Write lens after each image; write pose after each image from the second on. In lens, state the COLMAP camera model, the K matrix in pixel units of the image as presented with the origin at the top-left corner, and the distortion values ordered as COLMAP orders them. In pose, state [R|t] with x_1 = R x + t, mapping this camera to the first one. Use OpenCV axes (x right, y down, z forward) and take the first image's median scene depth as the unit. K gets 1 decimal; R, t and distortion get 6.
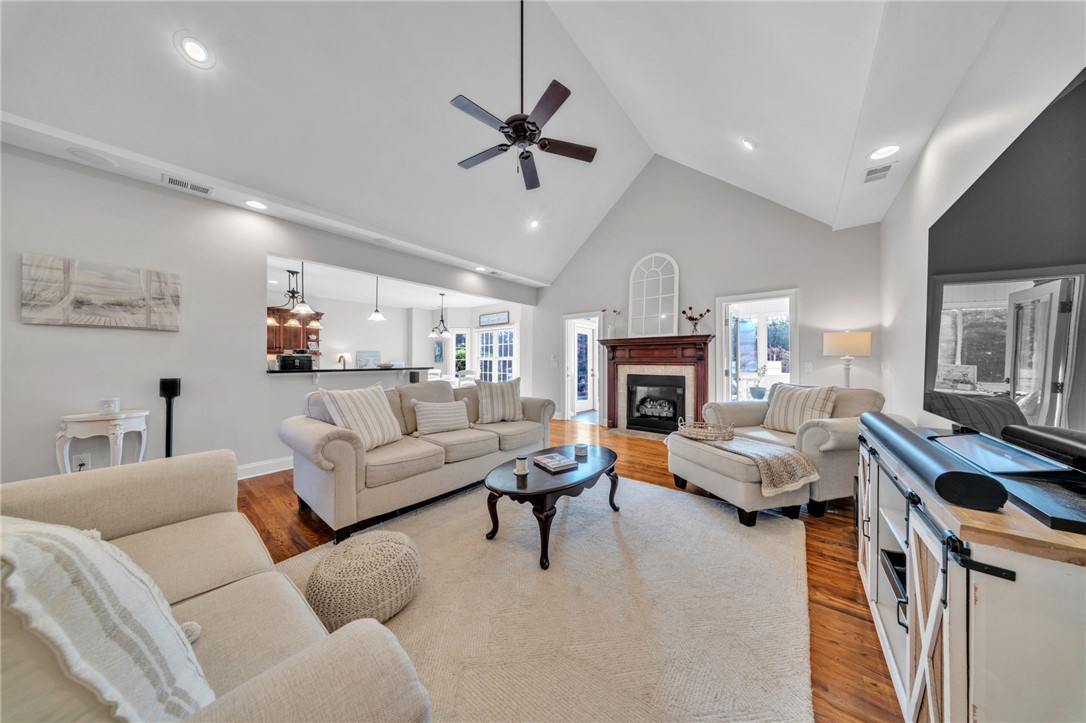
lens RADIAL K [[319.5, 0, 544.8], [0, 319.5, 362.2], [0, 0, 1]] dist [0.000833, -0.000009]
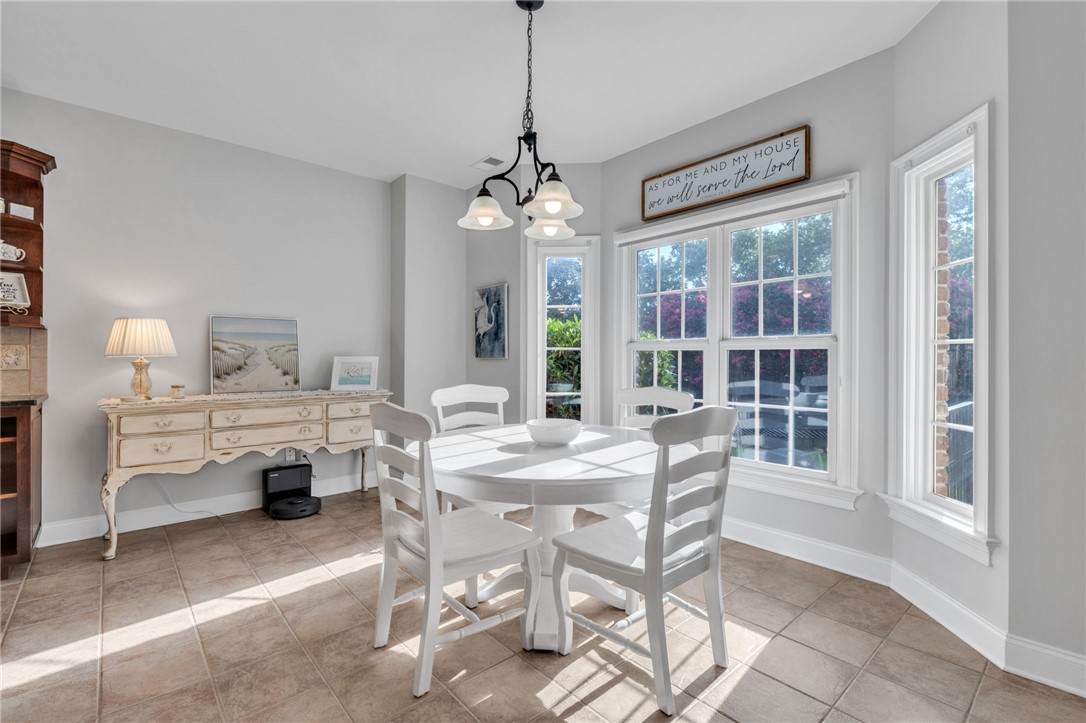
lens RADIAL K [[491.2, 0, 541.4], [0, 491.2, 359.1], [0, 0, 1]] dist [-0.000287, -0.000009]
pose [[0.985600, 0.002508, -0.169078, -0.230786], [-0.002350, 0.999997, 0.001132, 0.000834], [0.169080, -0.000718, 0.985602, 0.622560]]
